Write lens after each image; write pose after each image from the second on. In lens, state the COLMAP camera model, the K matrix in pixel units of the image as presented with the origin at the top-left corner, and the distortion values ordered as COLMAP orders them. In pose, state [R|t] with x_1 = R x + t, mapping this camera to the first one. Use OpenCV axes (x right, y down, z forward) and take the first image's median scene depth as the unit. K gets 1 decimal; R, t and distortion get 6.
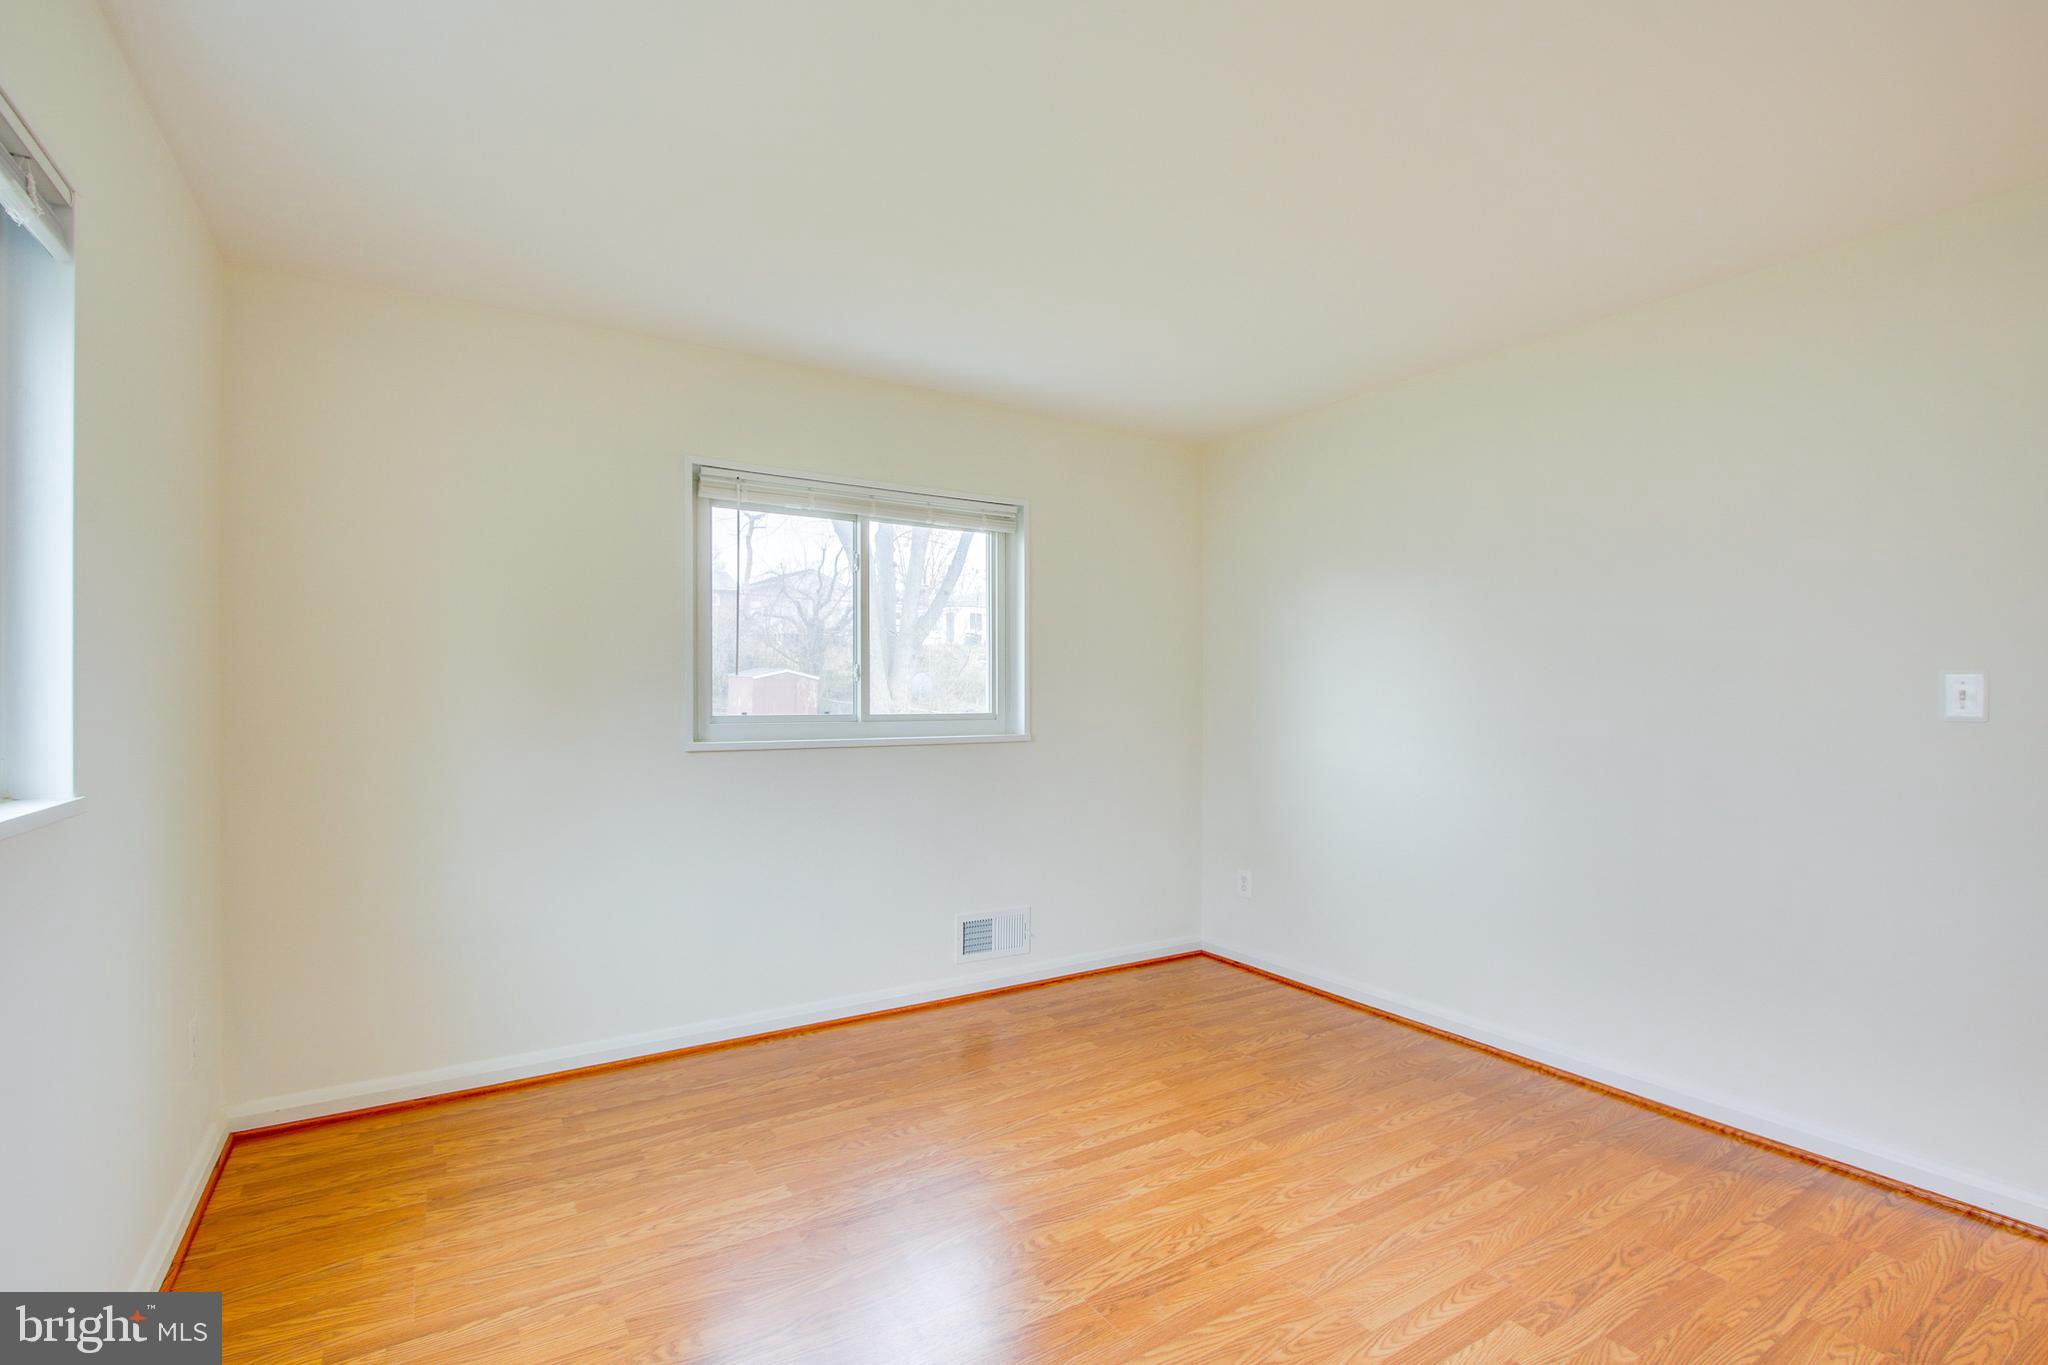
lens RADIAL K [[942.4, 0, 1025.6], [0, 942.4, 686.8], [0, 0, 1]] dist [-0.010529, 0.001768]
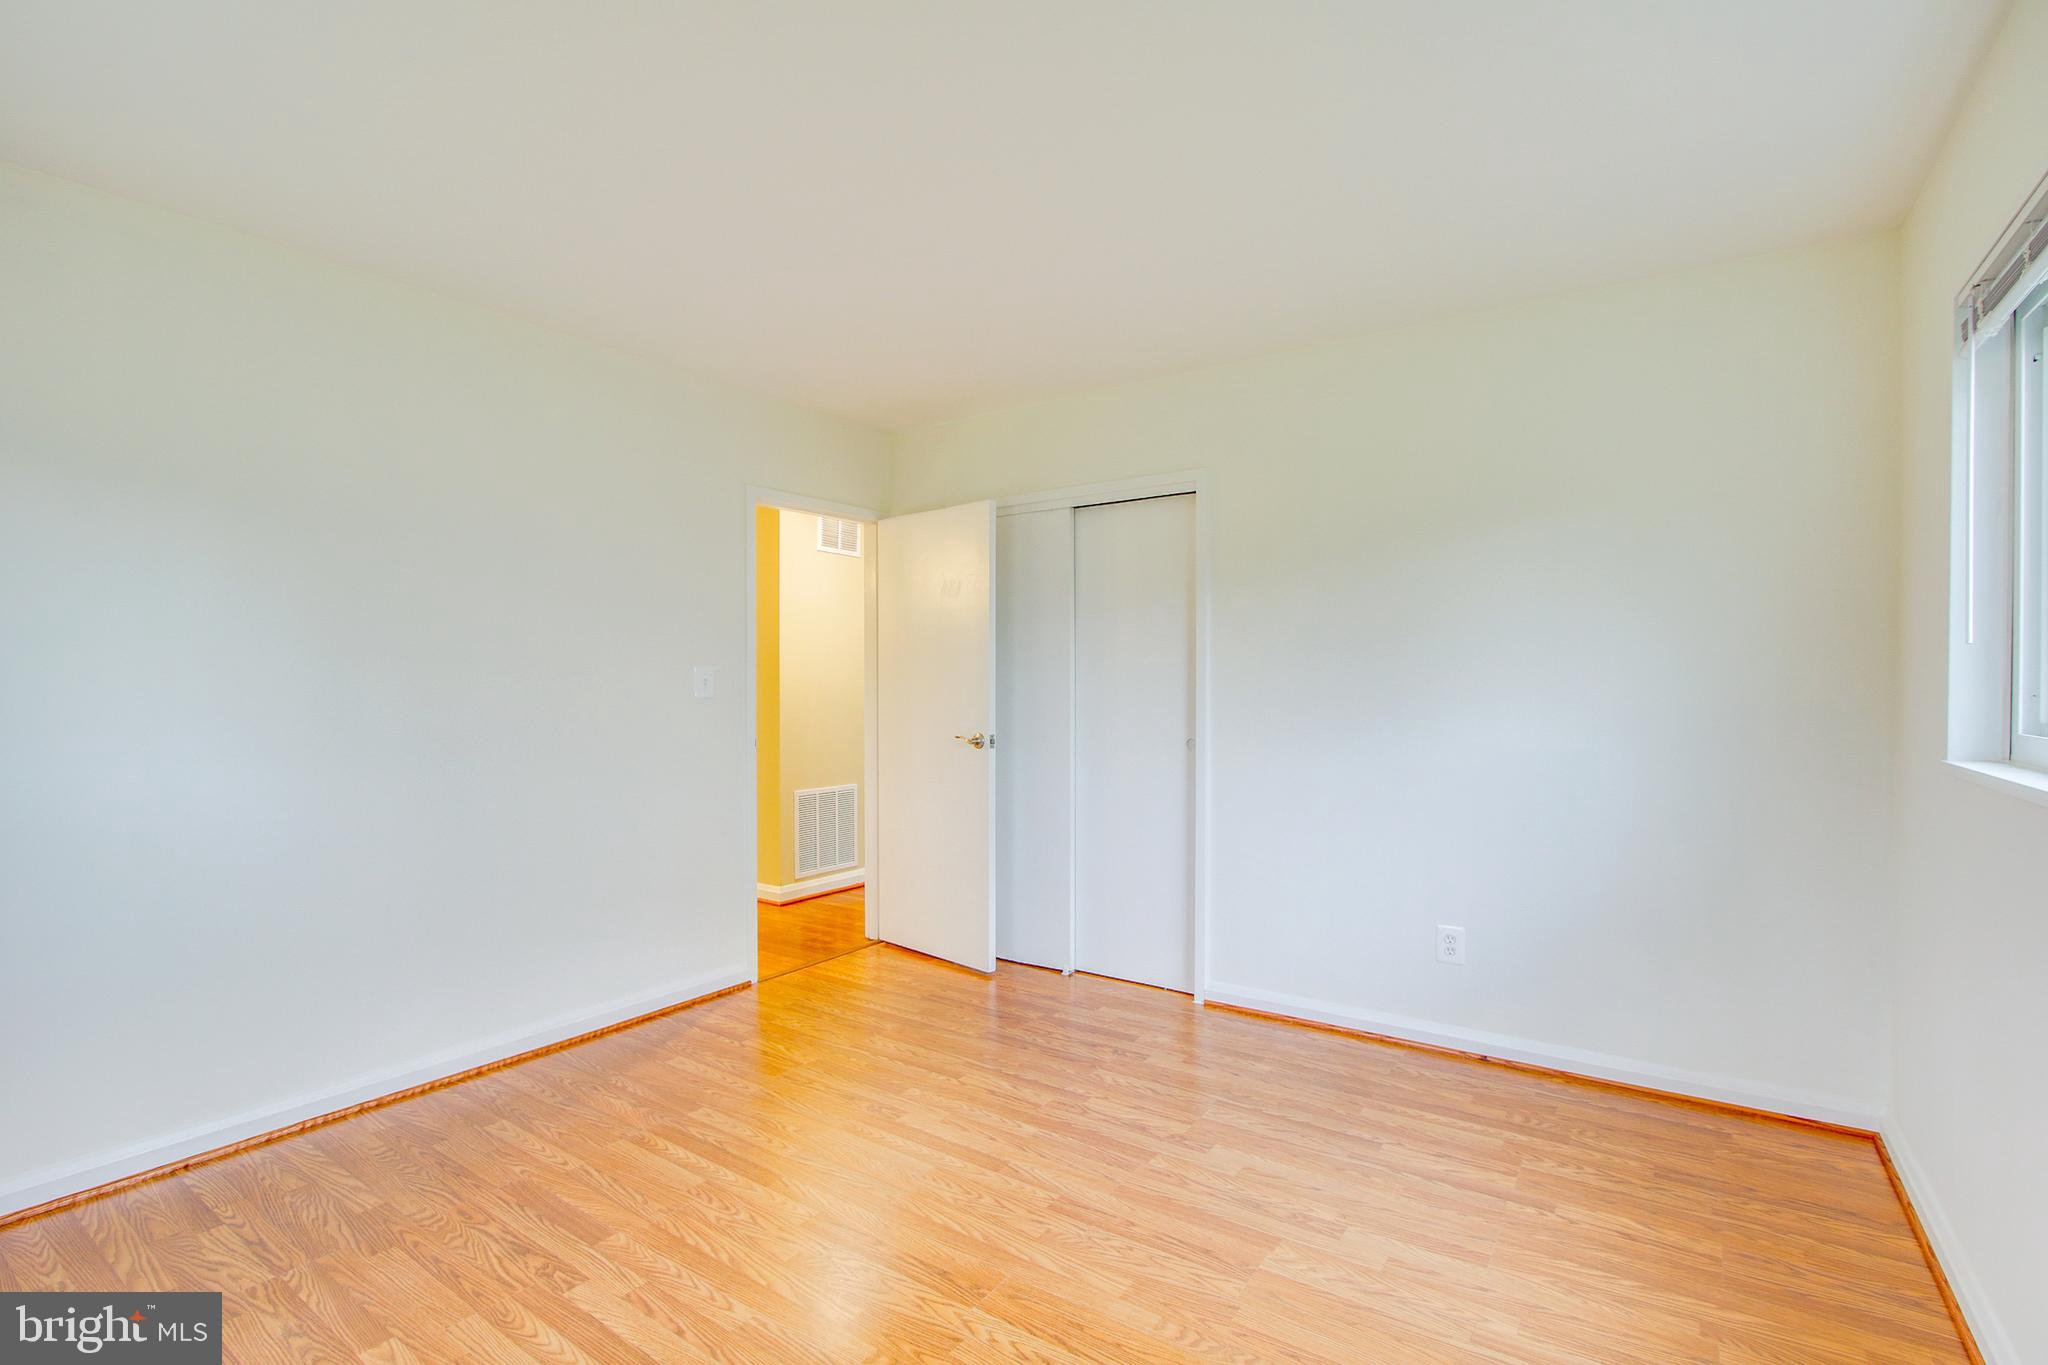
lens RADIAL K [[942.4, 0, 1017.4], [0, 942.4, 686.8], [0, 0, 1]] dist [-0.010529, 0.001768]
pose [[-0.379336, -0.006449, 0.925237, -0.704852], [-0.007610, 0.999964, 0.003850, 0.005651], [-0.925228, -0.005581, -0.379371, 1.105440]]
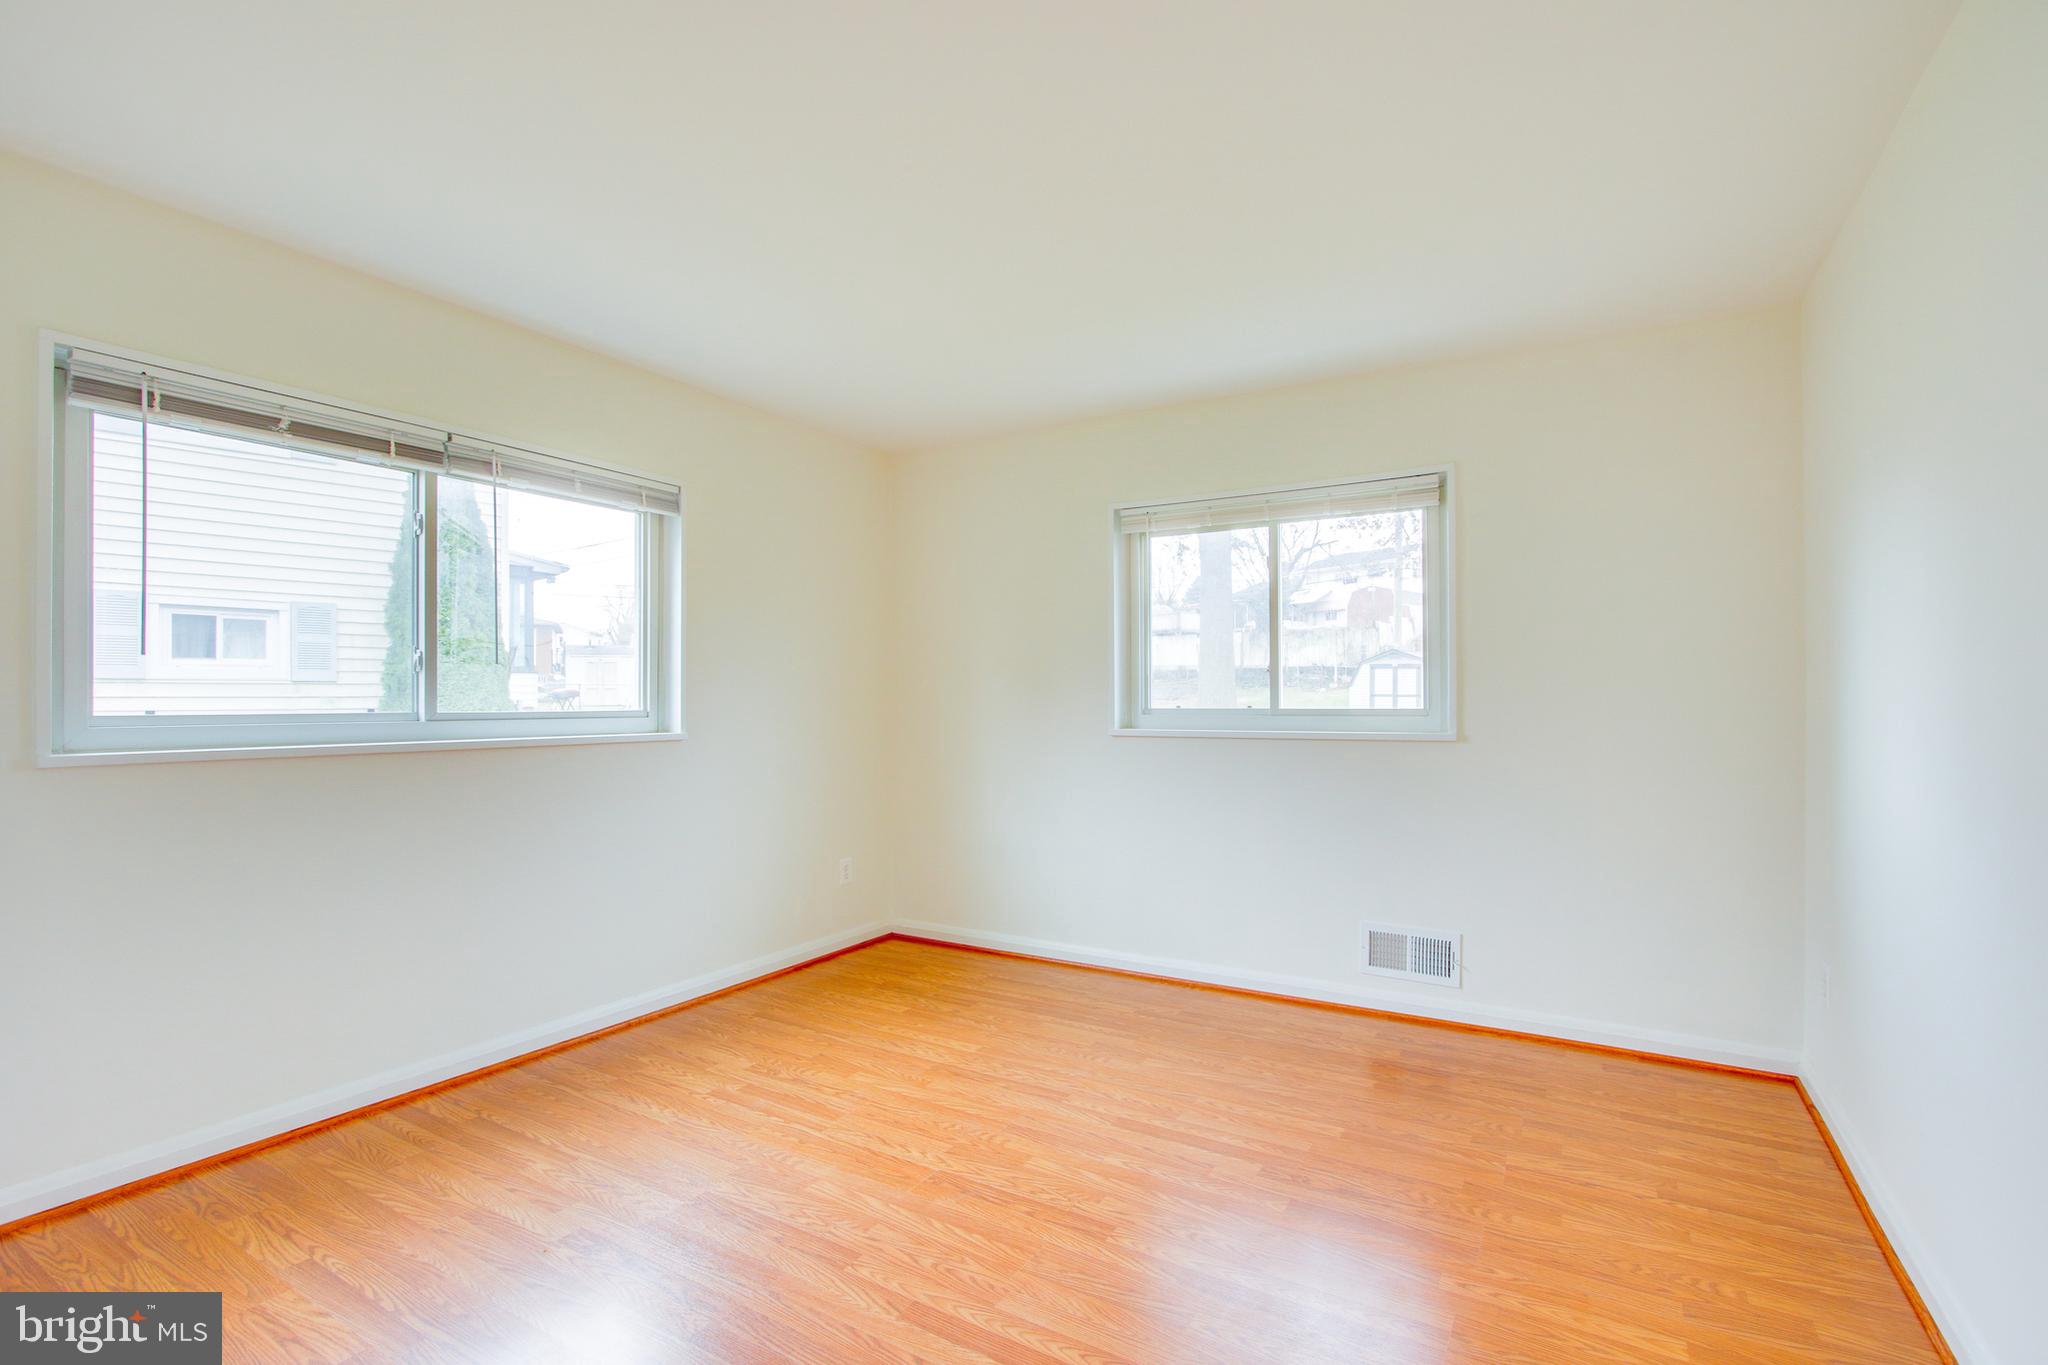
lens RADIAL K [[942.4, 0, 1024.8], [0, 942.4, 689.4], [0, 0, 1]] dist [-0.010529, 0.001768]
pose [[0.443940, -0.012691, -0.895966, 1.033753], [0.011666, 0.999897, -0.008383, 0.020969], [0.895980, -0.006731, 0.444043, 0.459418]]
